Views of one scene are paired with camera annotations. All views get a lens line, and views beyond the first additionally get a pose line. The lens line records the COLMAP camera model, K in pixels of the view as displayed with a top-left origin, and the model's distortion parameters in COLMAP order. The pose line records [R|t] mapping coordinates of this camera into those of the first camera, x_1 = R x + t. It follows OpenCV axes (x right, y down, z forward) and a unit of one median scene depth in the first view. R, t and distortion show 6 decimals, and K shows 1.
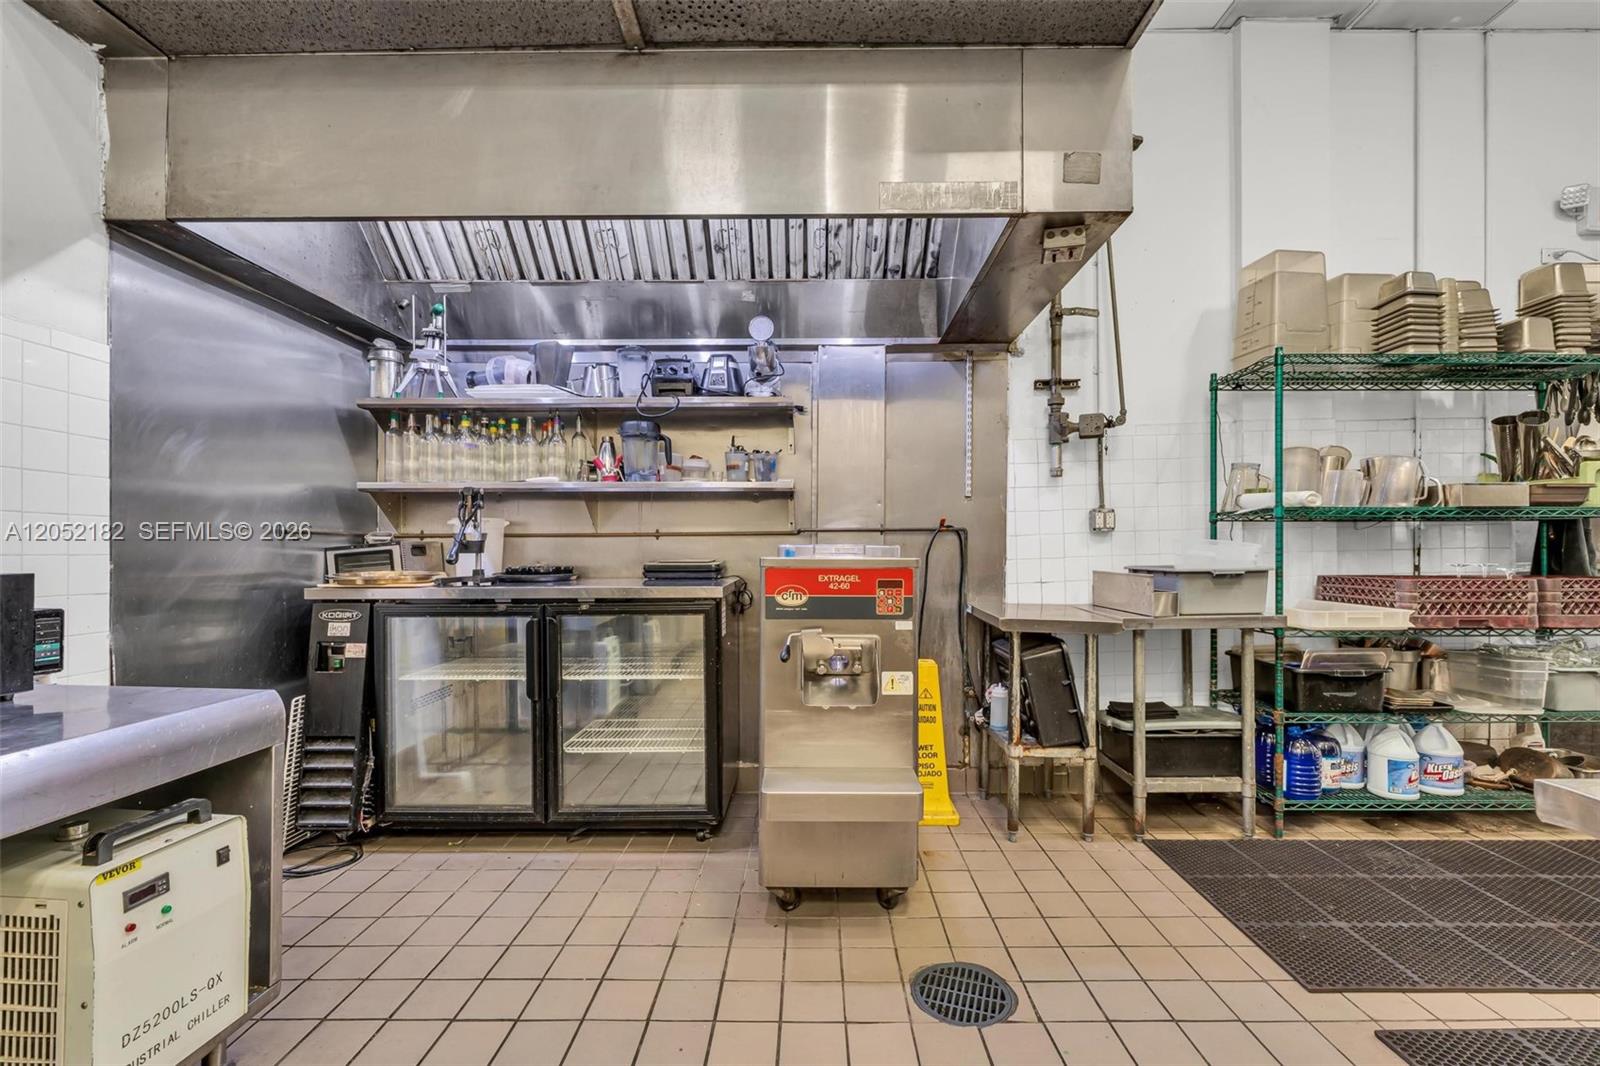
lens RADIAL K [[679.3, 0, 802.2], [0, 679.3, 552.7], [0, 0, 1]] dist [-0.004761, -0.000365]
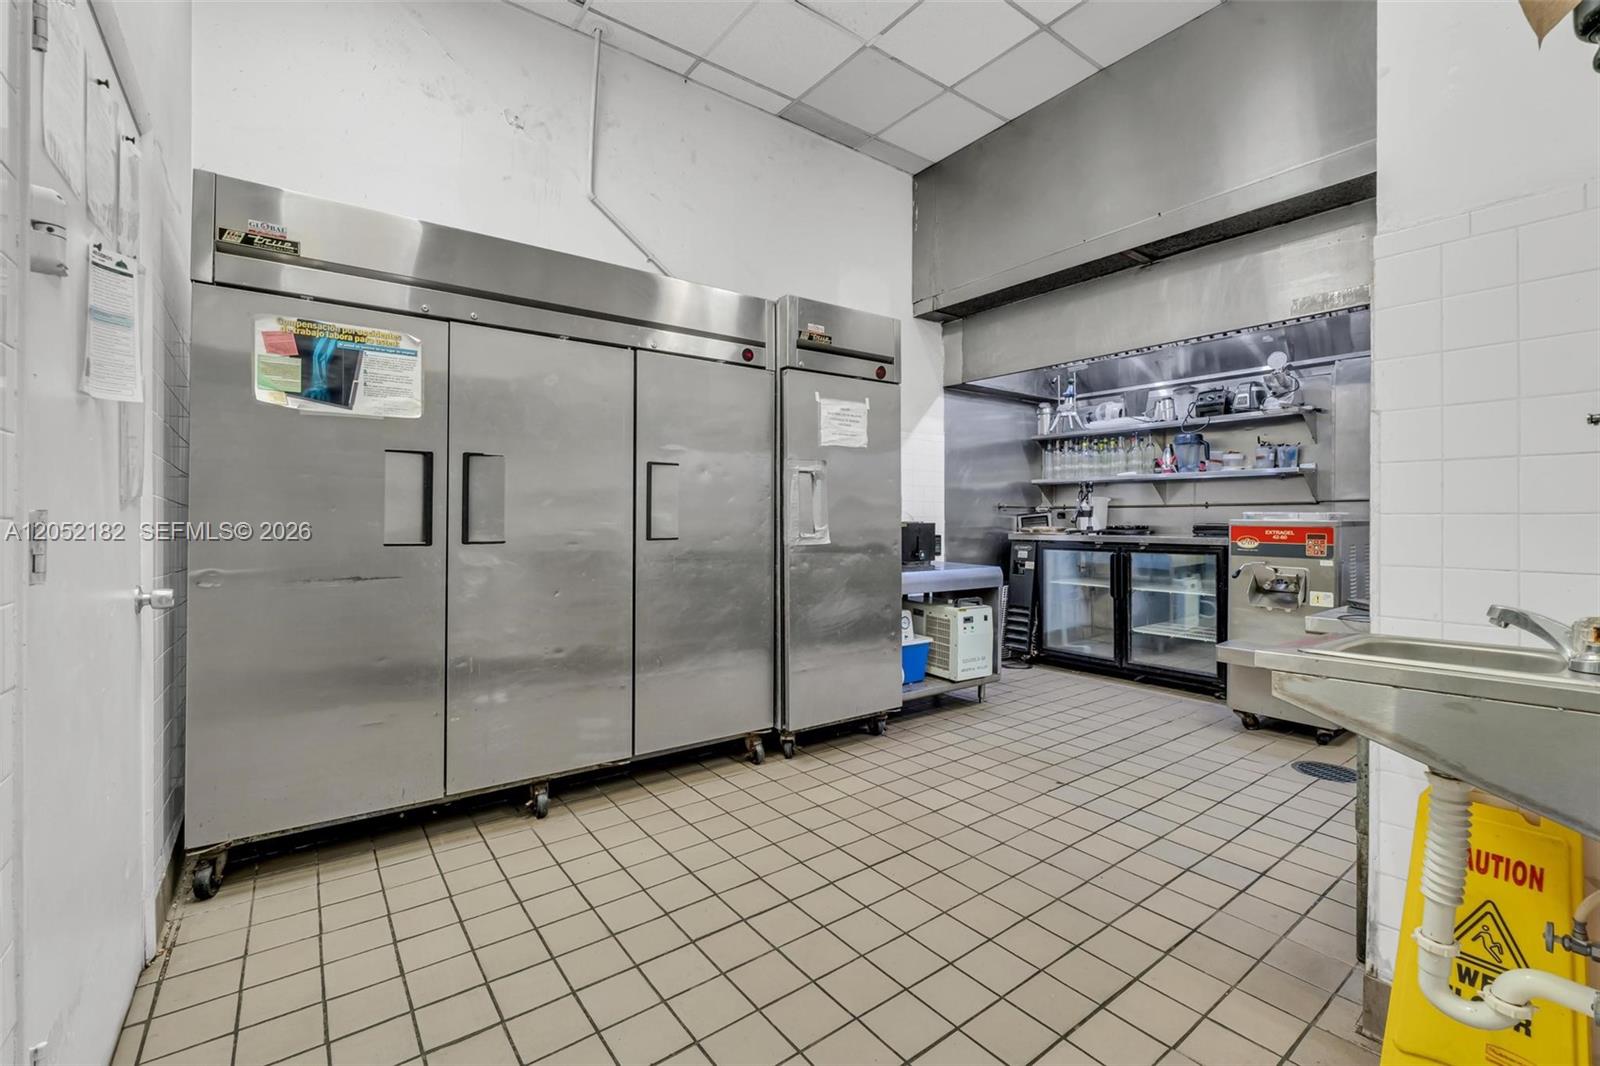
lens RADIAL K [[681.6, 0, 821.5], [0, 681.6, 512.1], [0, 0, 1]] dist [-0.000893, -0.000042]
pose [[0.622664, -0.003170, -0.782483, 0.500167], [-0.004389, 0.999962, -0.007544, 0.004122], [0.782477, 0.008131, 0.622626, -0.690000]]
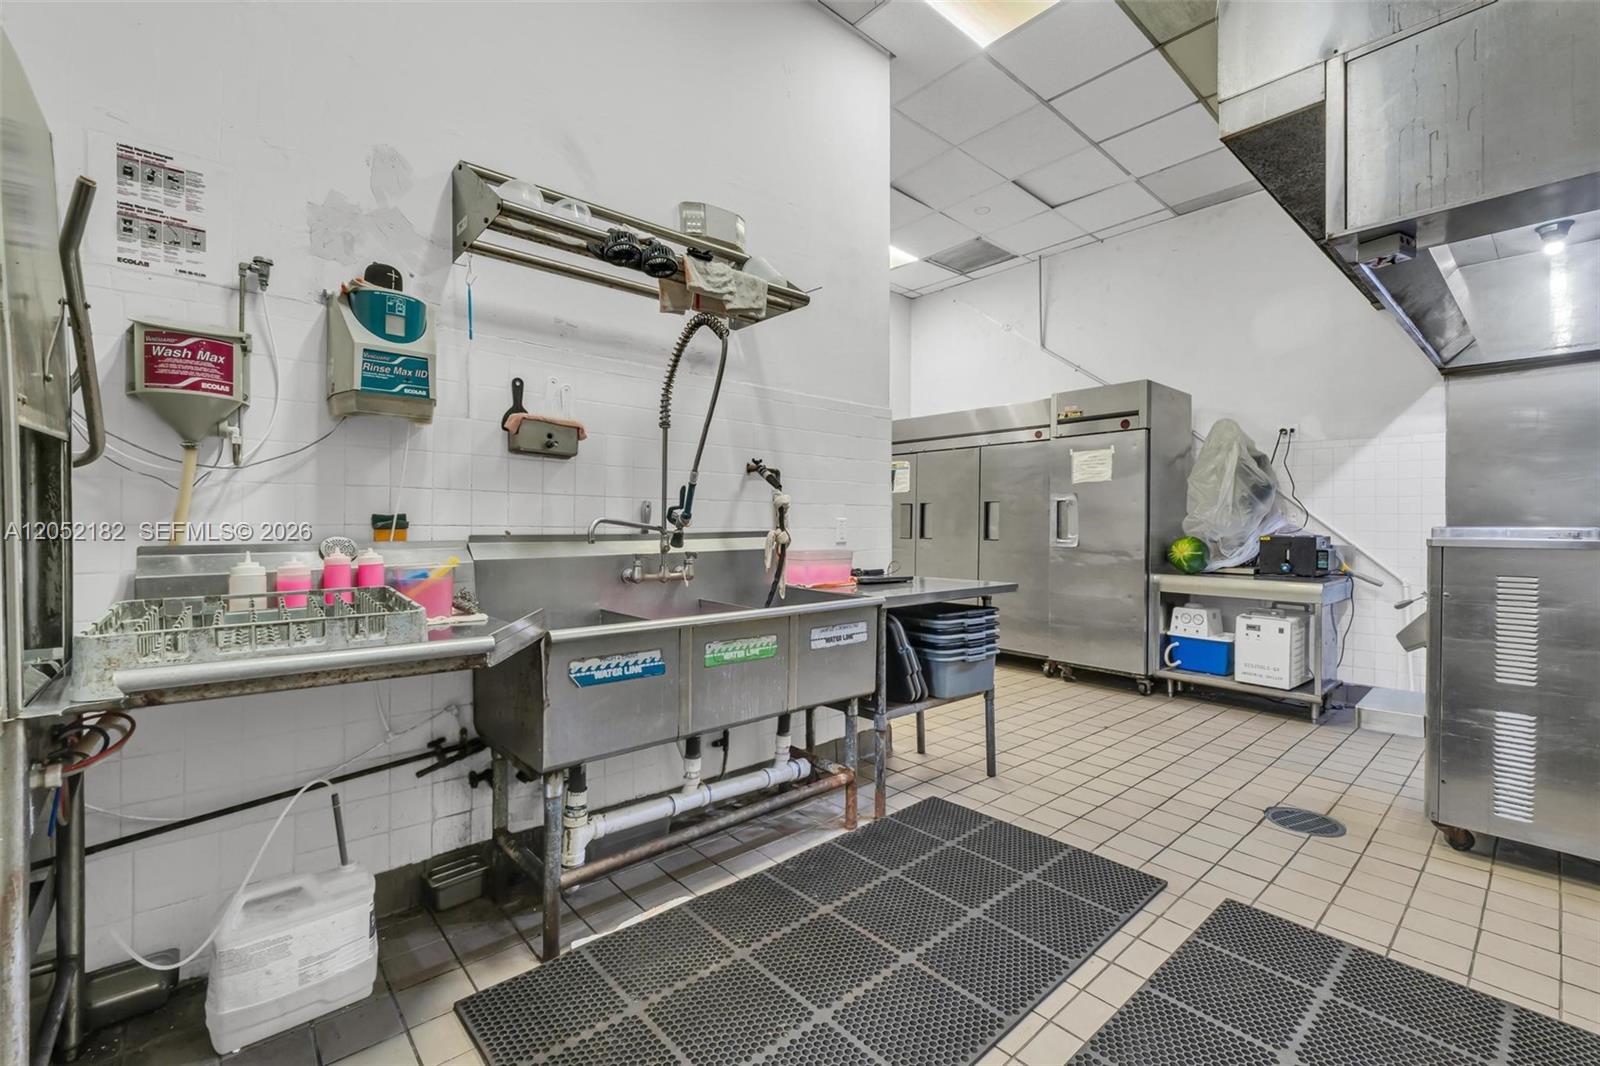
lens RADIAL K [[686.8, 0, 800.0], [0, 686.8, 533.0], [0, 0, 1]] dist [-0.000906, -0.000070]
pose [[-0.739620, 0.003972, -0.673013, 1.334728], [-0.007066, 0.999882, 0.013666, -0.006340], [0.672987, 0.014863, -0.739505, 0.868397]]
